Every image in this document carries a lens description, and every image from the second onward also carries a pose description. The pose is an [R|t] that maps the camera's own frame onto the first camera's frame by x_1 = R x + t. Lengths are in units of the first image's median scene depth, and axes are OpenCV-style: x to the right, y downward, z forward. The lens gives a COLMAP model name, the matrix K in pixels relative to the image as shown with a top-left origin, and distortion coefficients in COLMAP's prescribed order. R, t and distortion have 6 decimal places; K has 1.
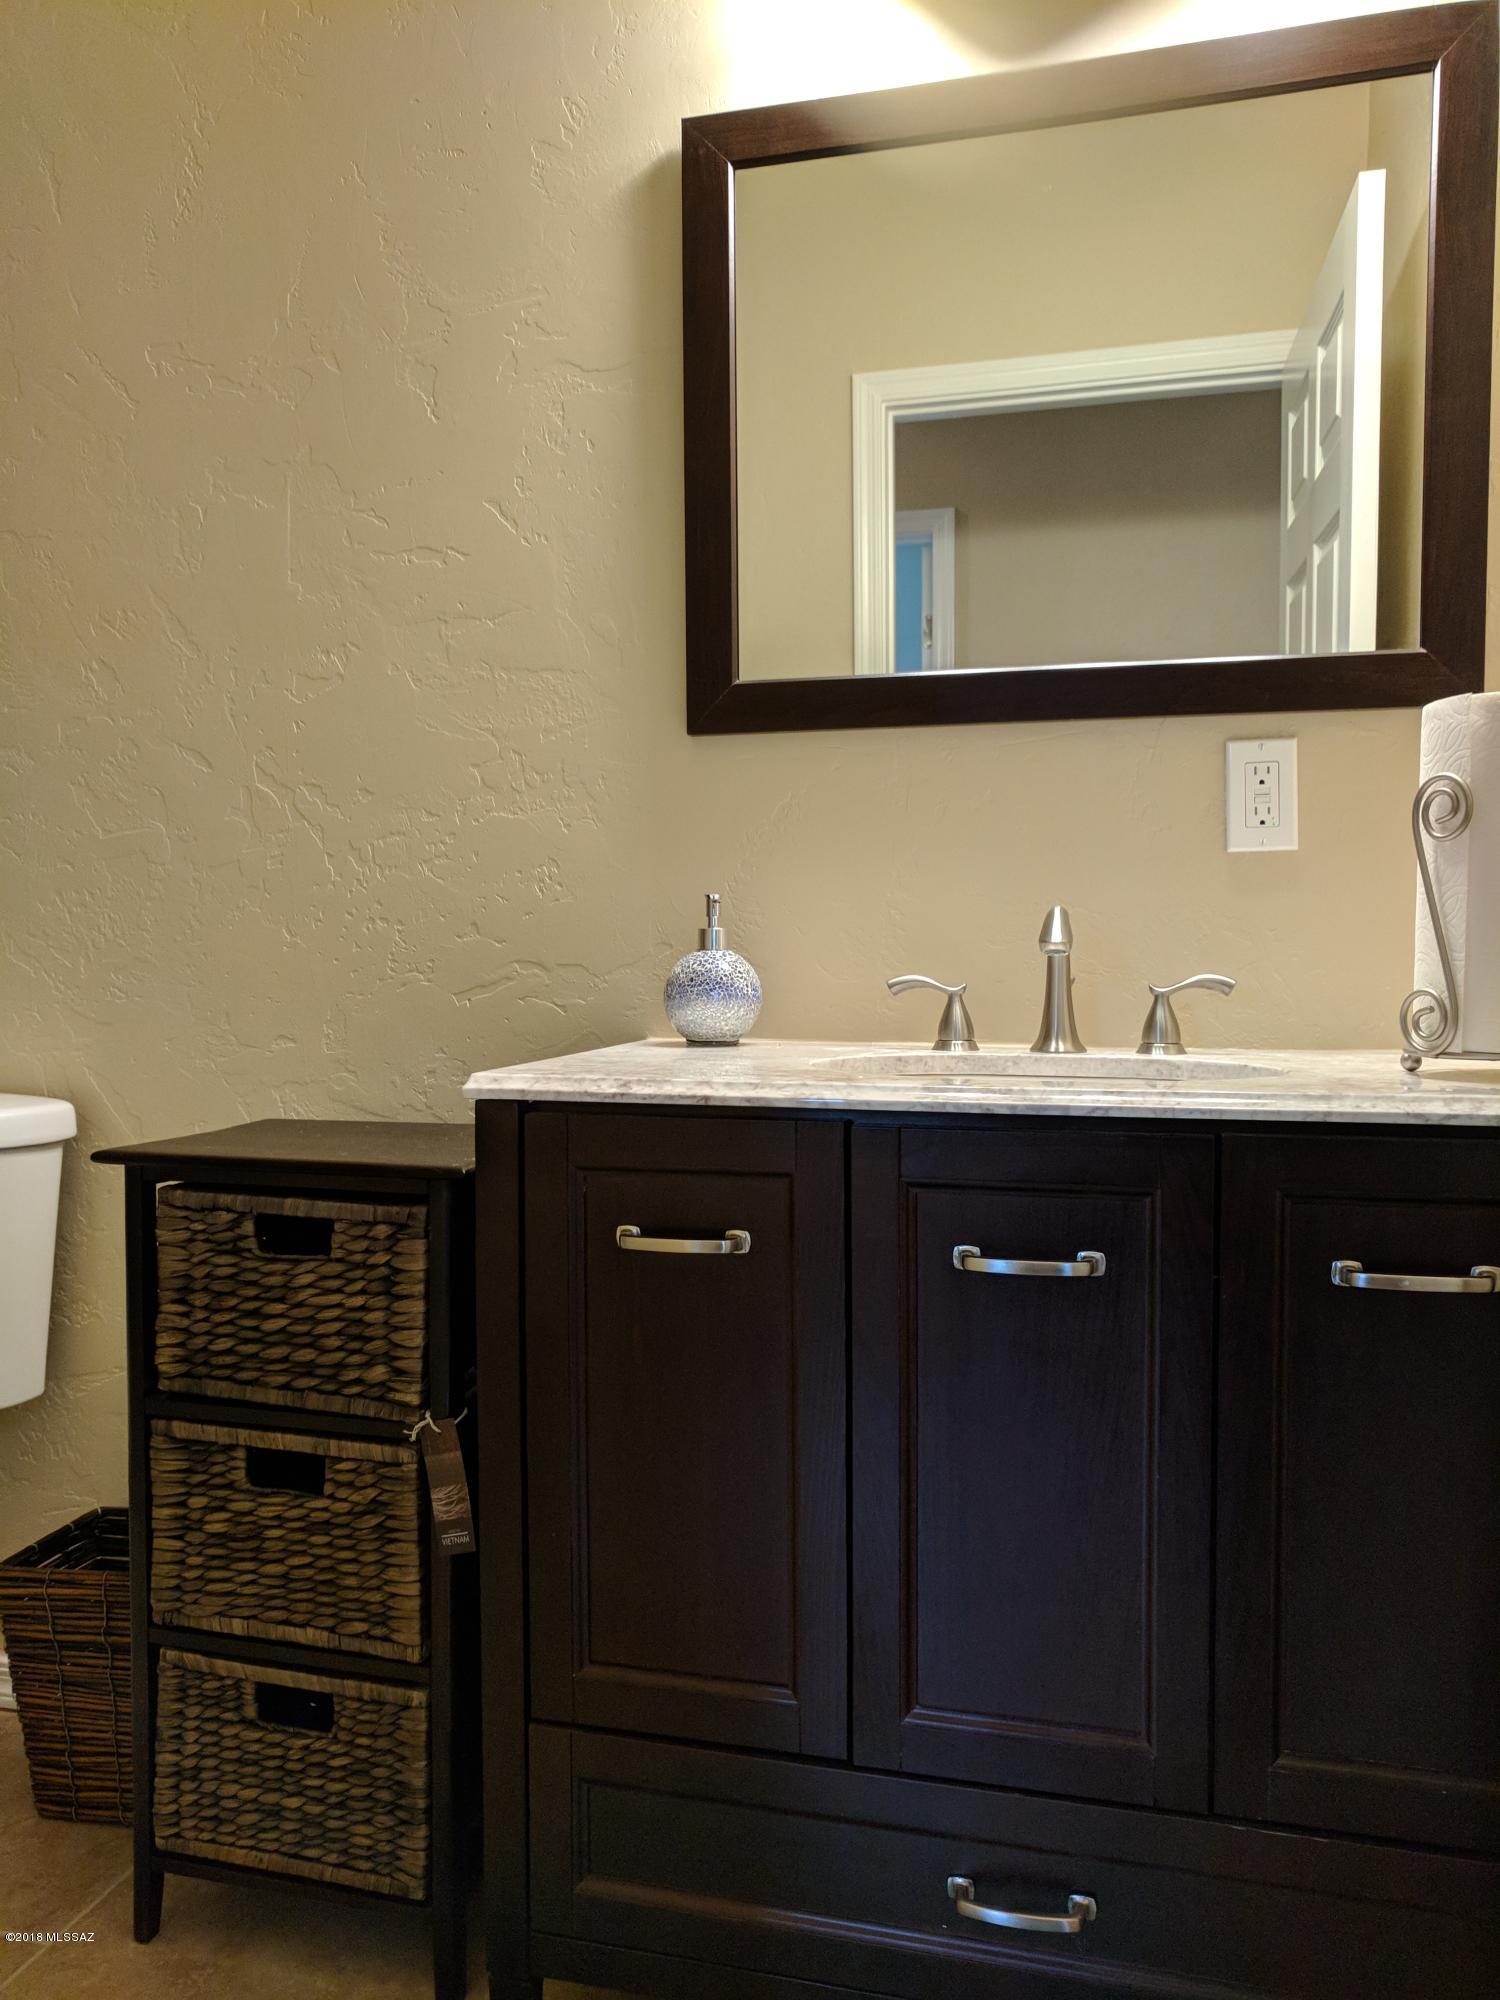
lens RADIAL K [[1502.1, 0, 750.0], [0, 1502.1, 1000.0], [0, 0, 1]] dist [-0.025061, 0.039747]
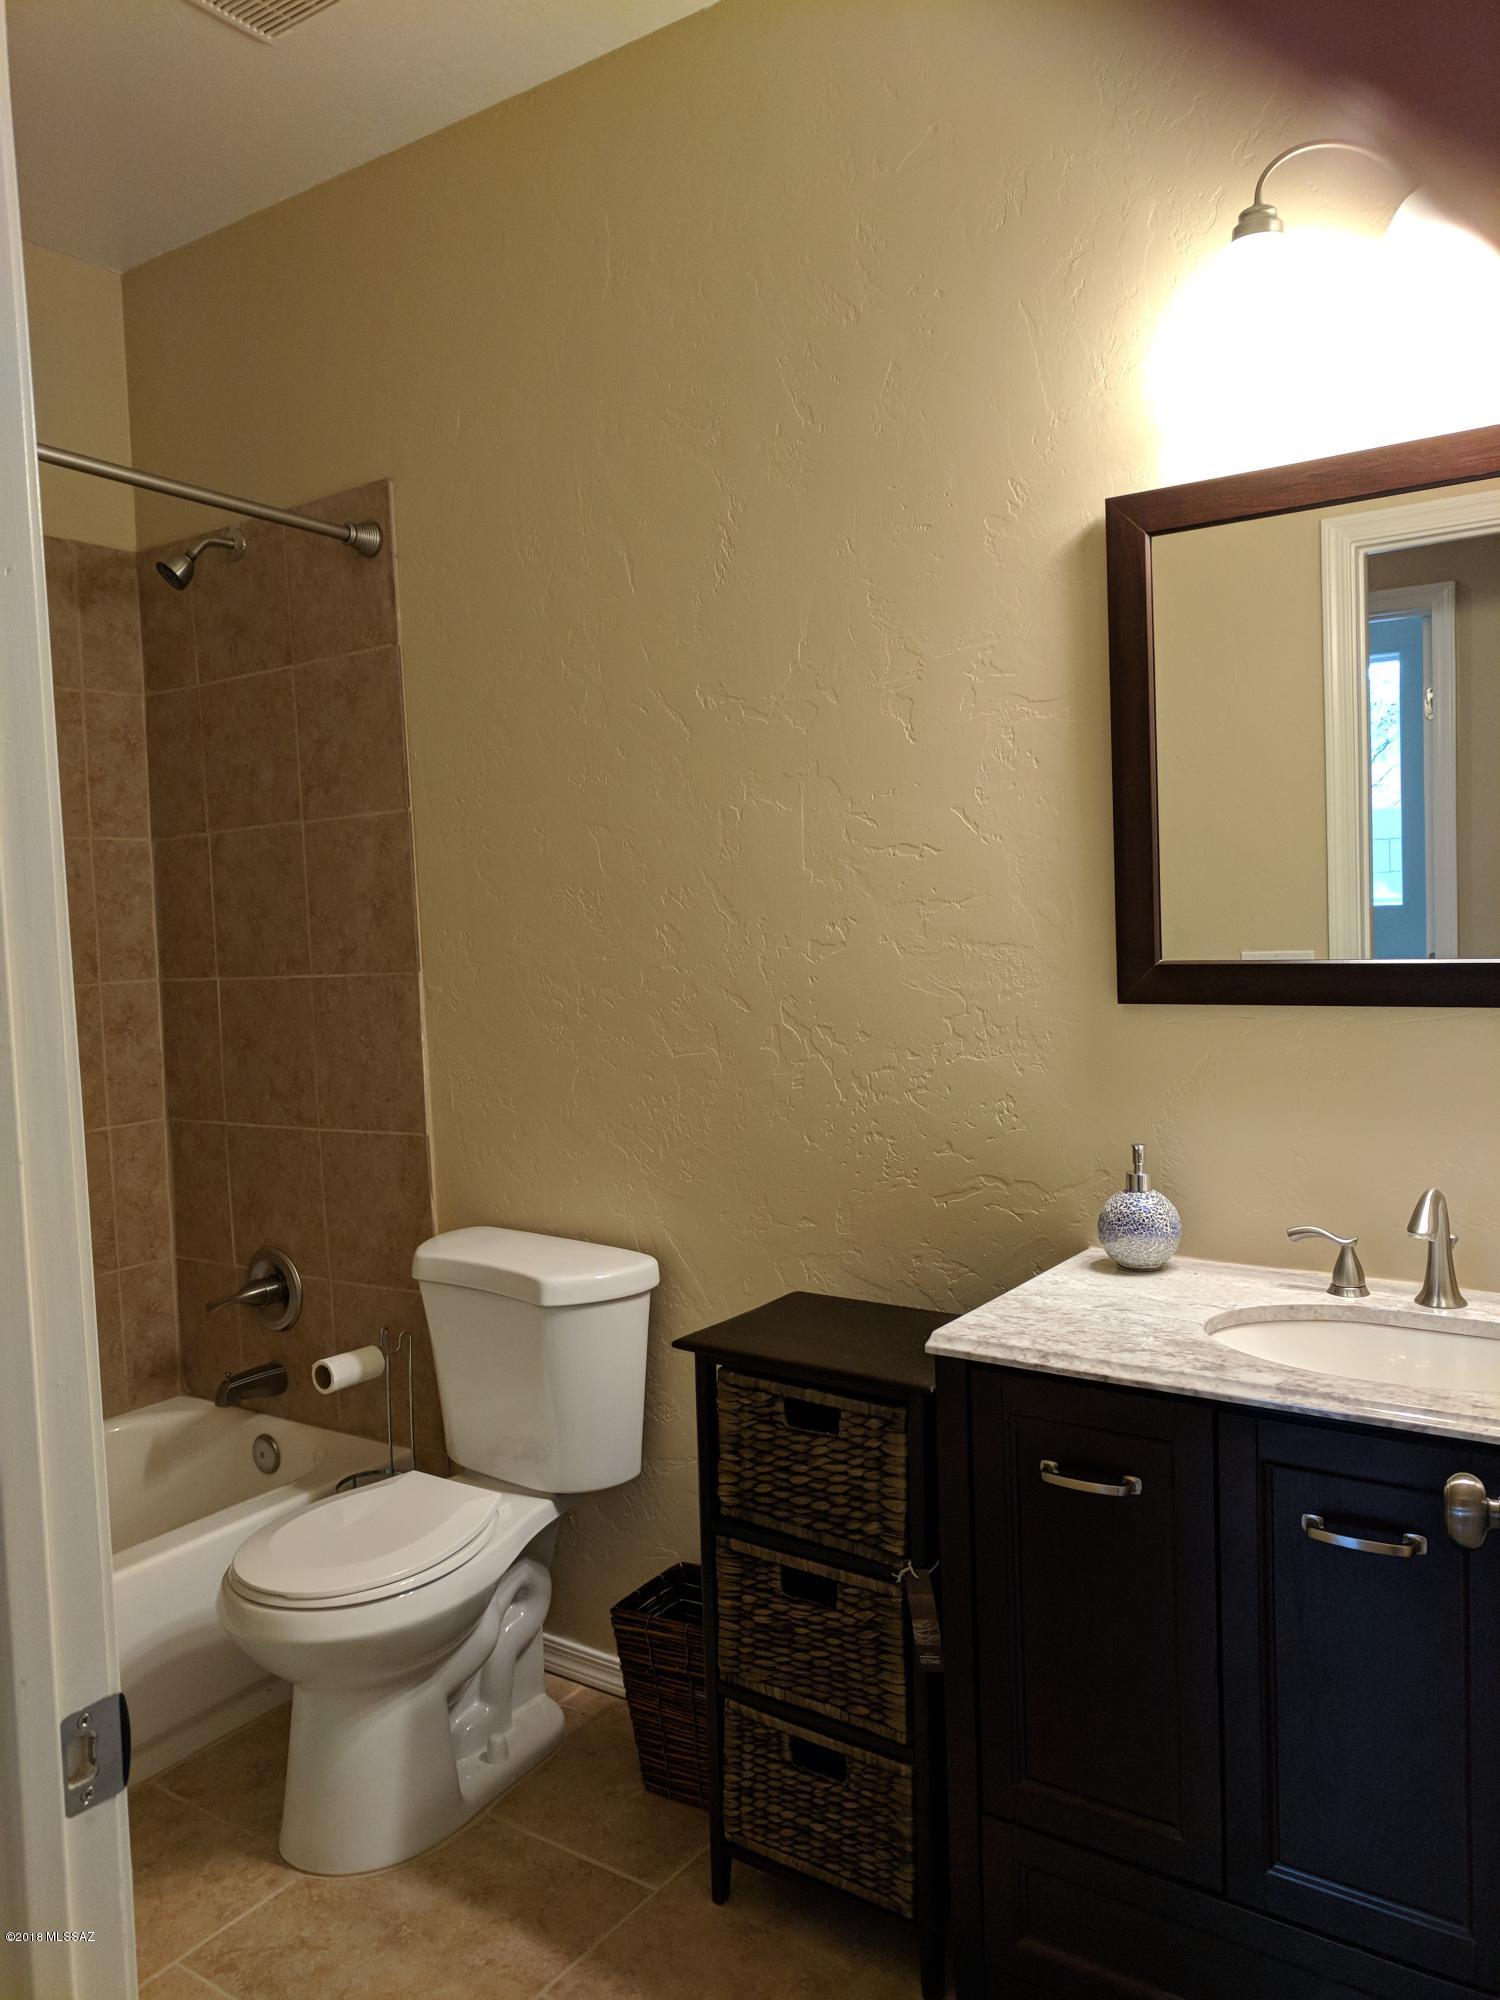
lens RADIAL K [[1496.2, 0, 747.2], [0, 1496.2, 1005.6], [0, 0, 1]] dist [0.004823, -0.003407]
pose [[0.938476, -0.006517, -0.345283, 0.108840], [0.018528, 0.999332, 0.031497, -0.254141], [0.344848, -0.035956, 0.937970, -0.272609]]
